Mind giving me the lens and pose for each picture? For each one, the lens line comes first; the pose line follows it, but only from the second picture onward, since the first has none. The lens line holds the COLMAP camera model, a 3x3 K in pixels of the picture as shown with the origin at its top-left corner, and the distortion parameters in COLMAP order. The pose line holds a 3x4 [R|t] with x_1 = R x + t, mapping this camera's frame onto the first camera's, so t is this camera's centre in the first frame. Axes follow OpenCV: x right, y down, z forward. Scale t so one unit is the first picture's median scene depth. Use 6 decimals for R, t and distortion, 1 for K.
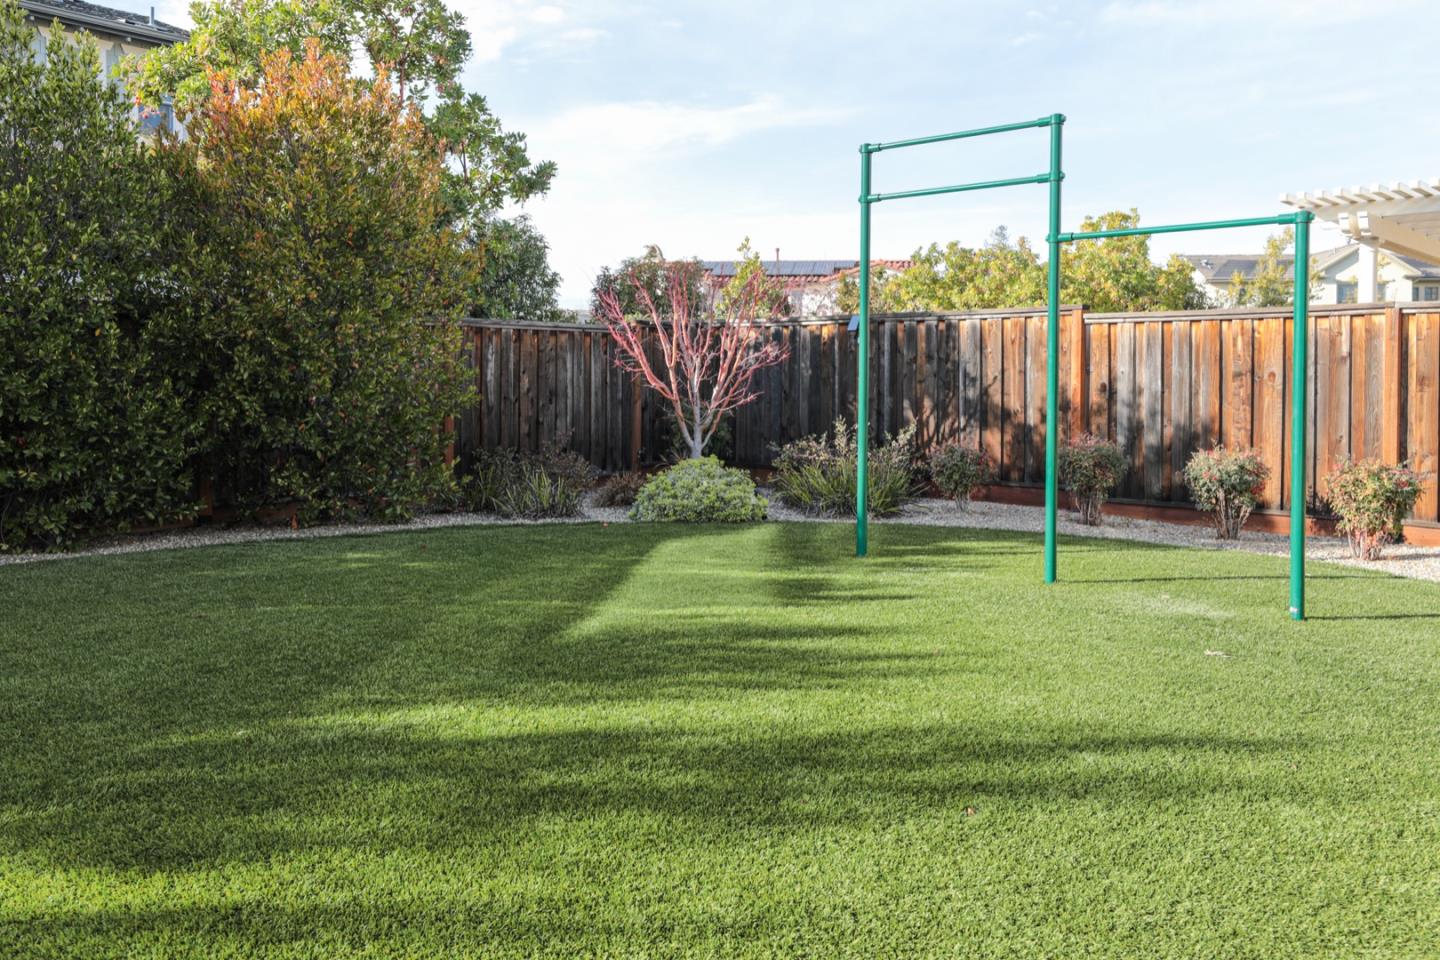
lens RADIAL K [[1133.7, 0, 656.0], [0, 1133.7, 403.6], [0, 0, 1]] dist [0.015632, 0.005003]
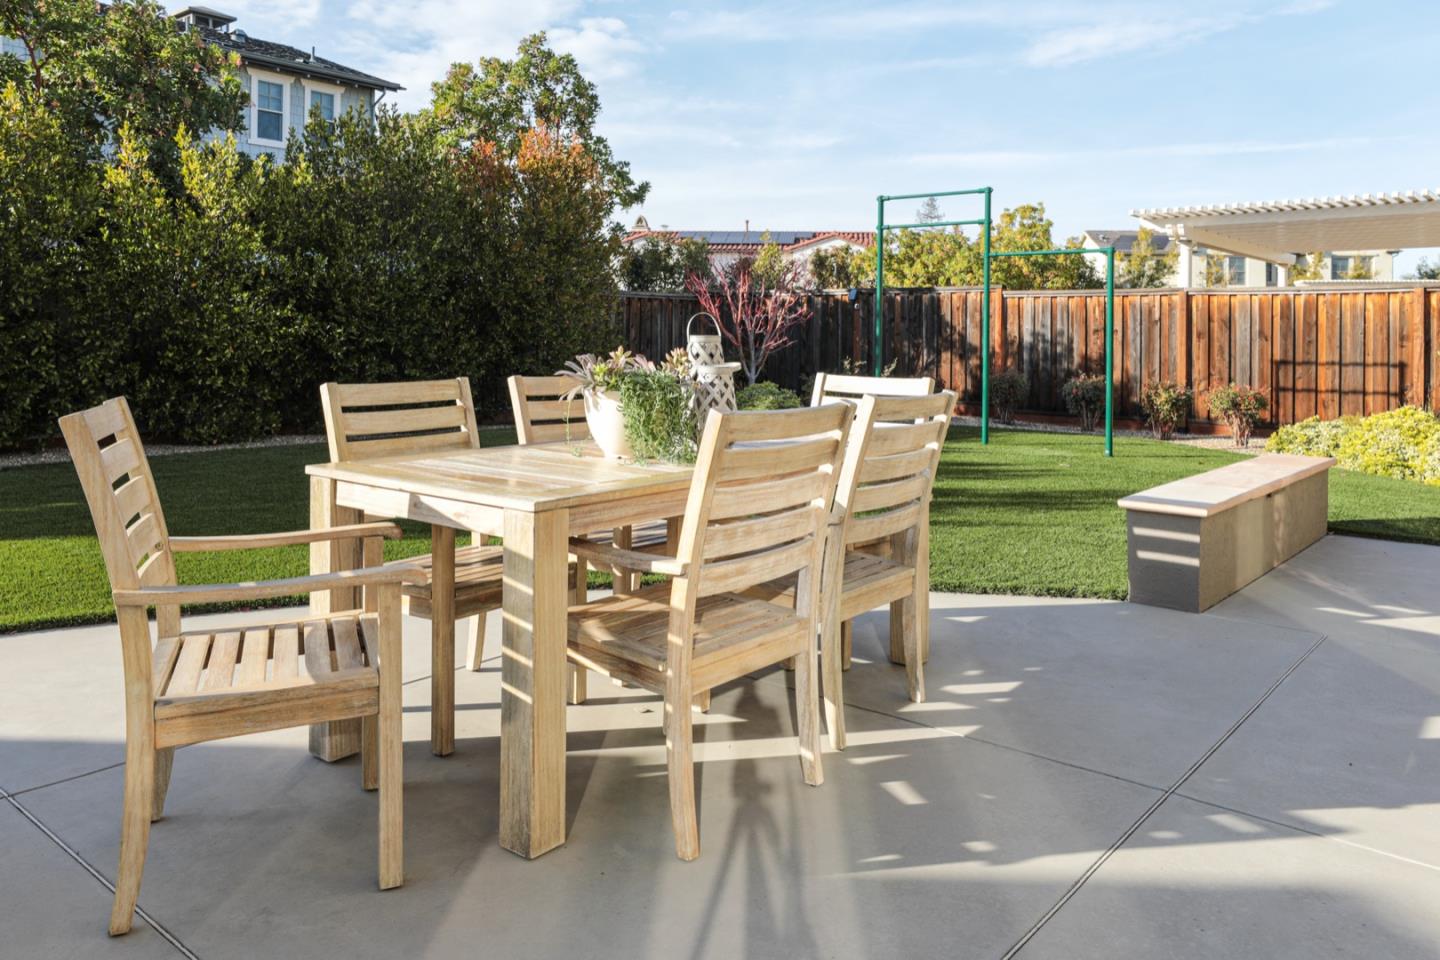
lens RADIAL K [[1052.8, 0, 719.1], [0, 1052.8, 341.1], [0, 0, 1]] dist [0.005306, 0.005754]
pose [[0.995379, 0.004650, 0.095914, -0.131840], [-0.003279, 0.999890, -0.014449, 0.010027], [-0.095971, 0.014067, 0.995285, -0.352007]]
